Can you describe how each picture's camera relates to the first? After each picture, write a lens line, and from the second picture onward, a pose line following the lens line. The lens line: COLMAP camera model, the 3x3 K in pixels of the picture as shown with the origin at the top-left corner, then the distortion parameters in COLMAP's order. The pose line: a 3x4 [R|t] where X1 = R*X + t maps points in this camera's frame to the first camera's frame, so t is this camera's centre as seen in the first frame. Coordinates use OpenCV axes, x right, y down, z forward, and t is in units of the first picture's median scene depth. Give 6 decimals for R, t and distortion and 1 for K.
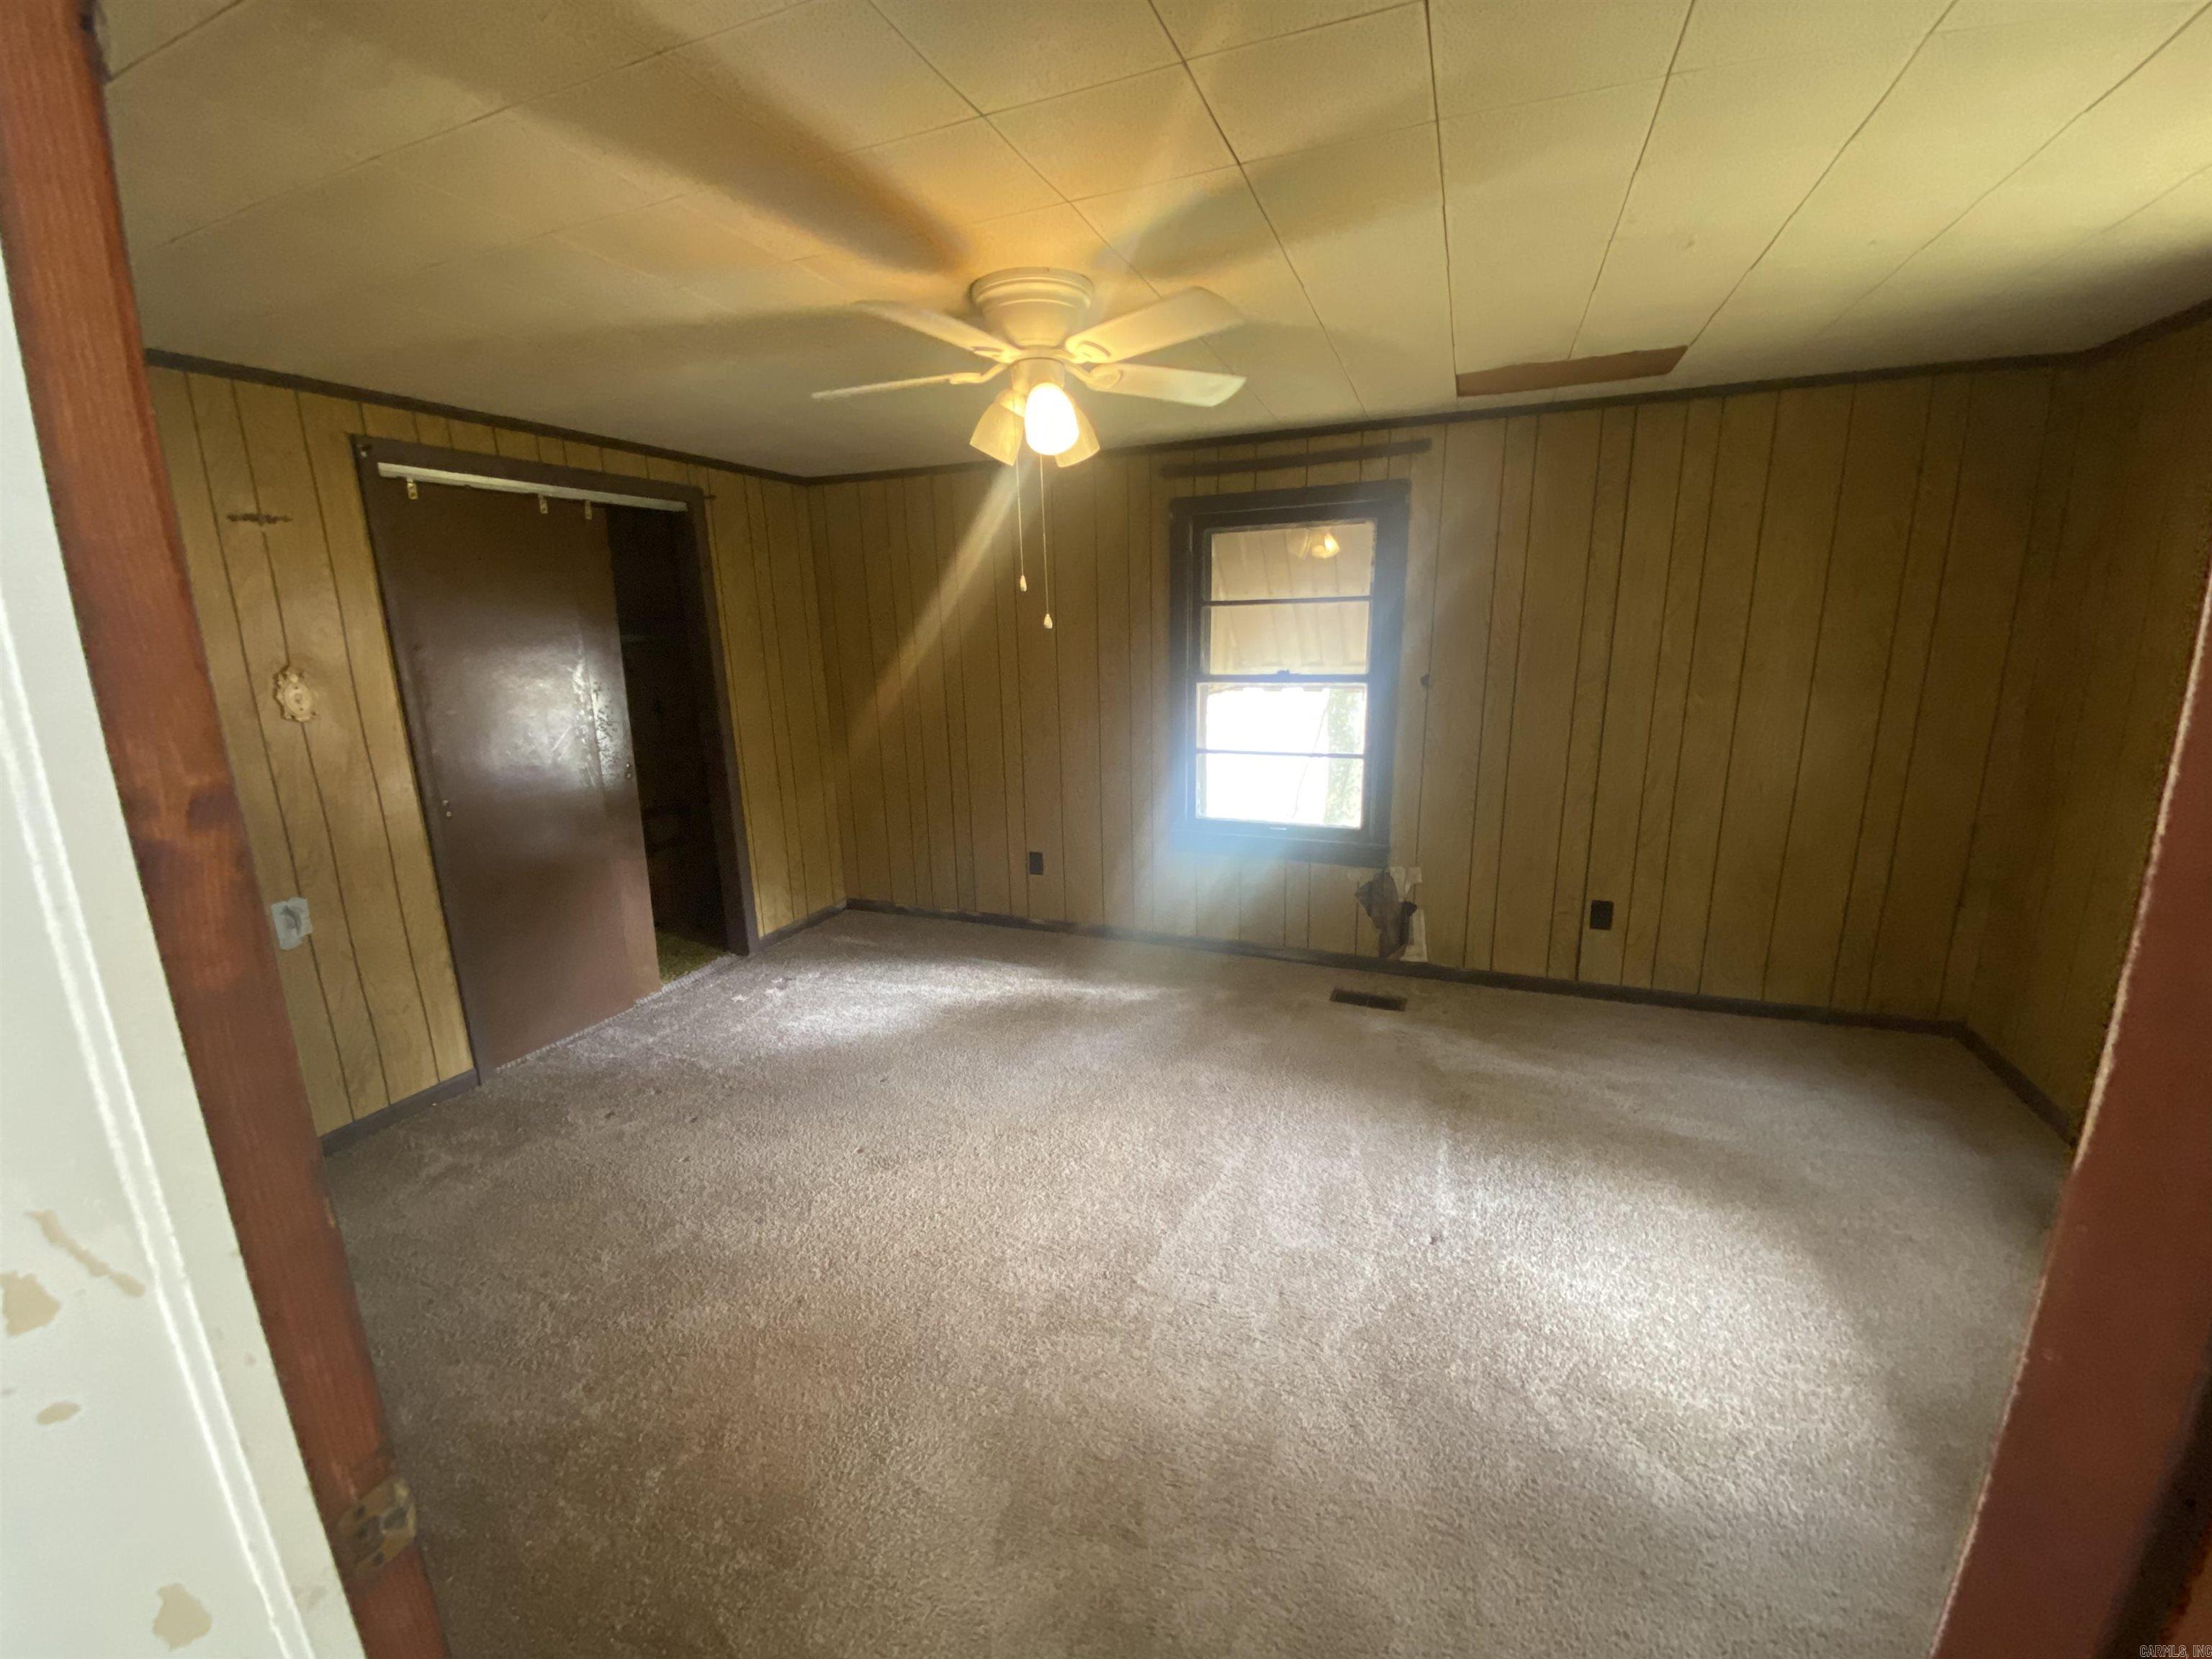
lens RADIAL K [[894.2, 0, 1103.1], [0, 894.2, 836.3], [0, 0, 1]] dist [0.007283, -0.015494]
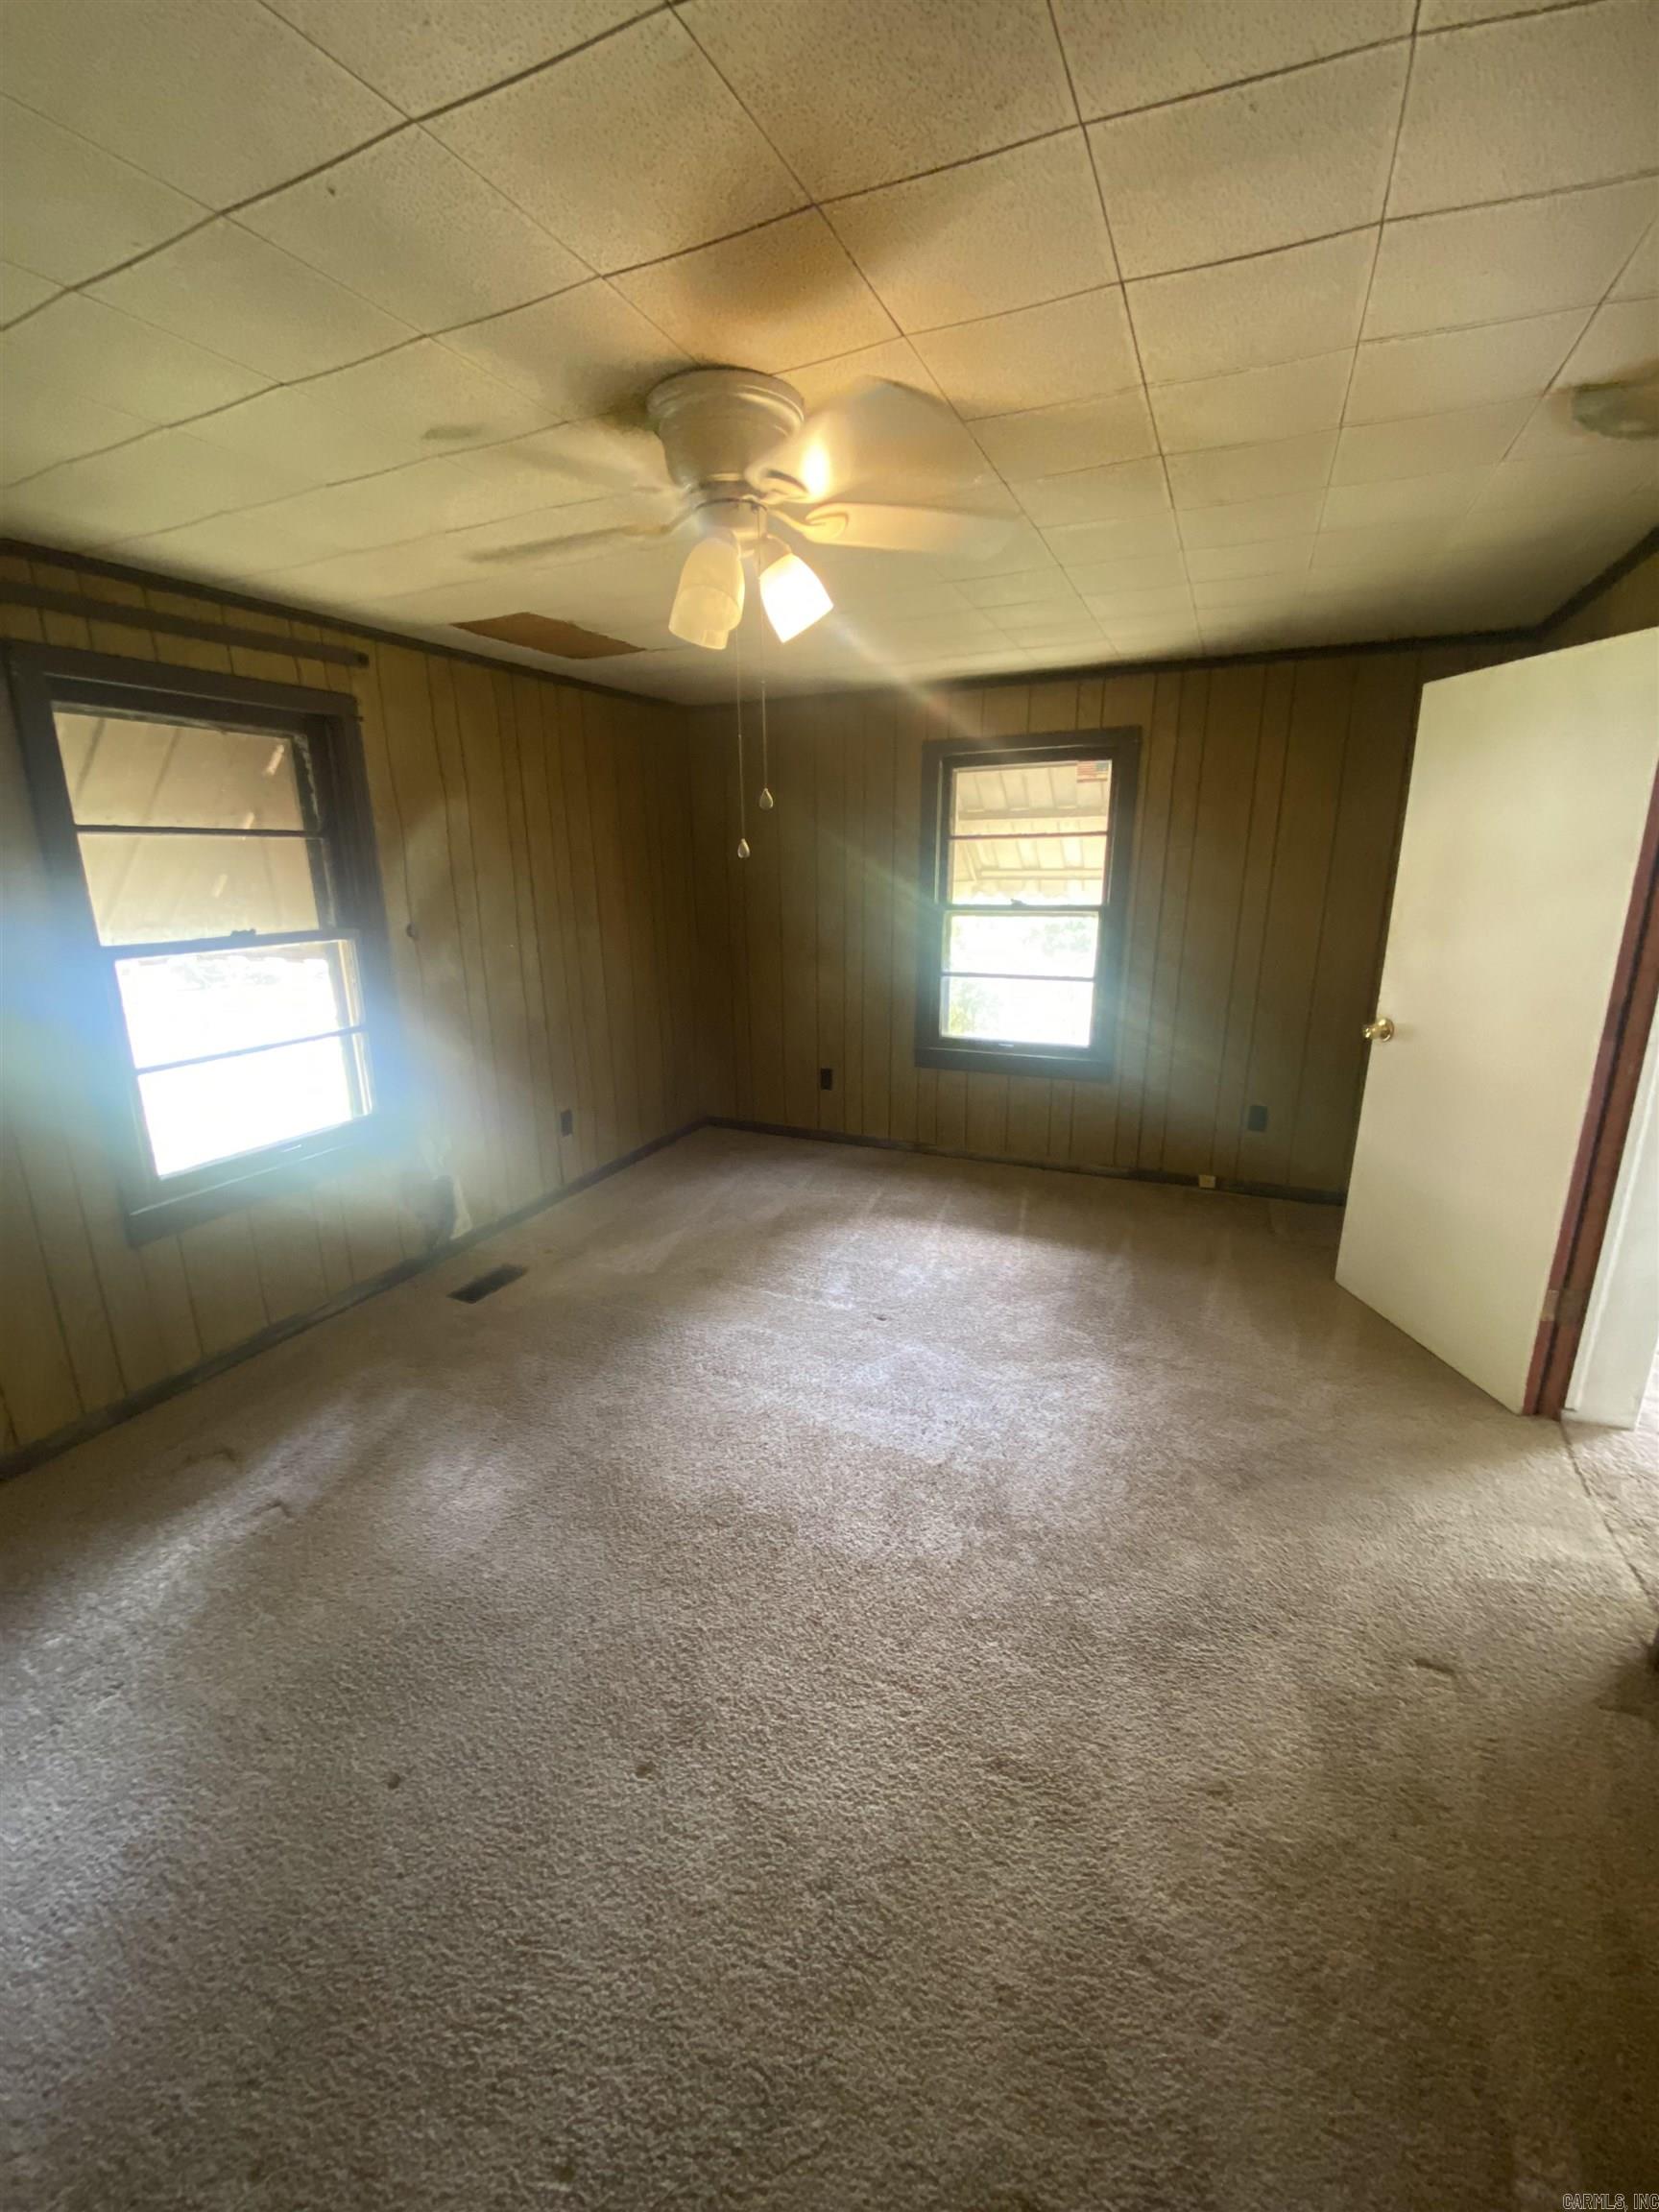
lens RADIAL K [[894.2, 0, 833.2], [0, 894.2, 1098.5], [0, 0, 1]] dist [0.007283, -0.015494]
pose [[0.017640, -0.238684, 0.970937, -0.739838], [0.239931, 0.943724, 0.227635, -0.160286], [-0.970630, 0.228942, 0.073915, 0.767139]]
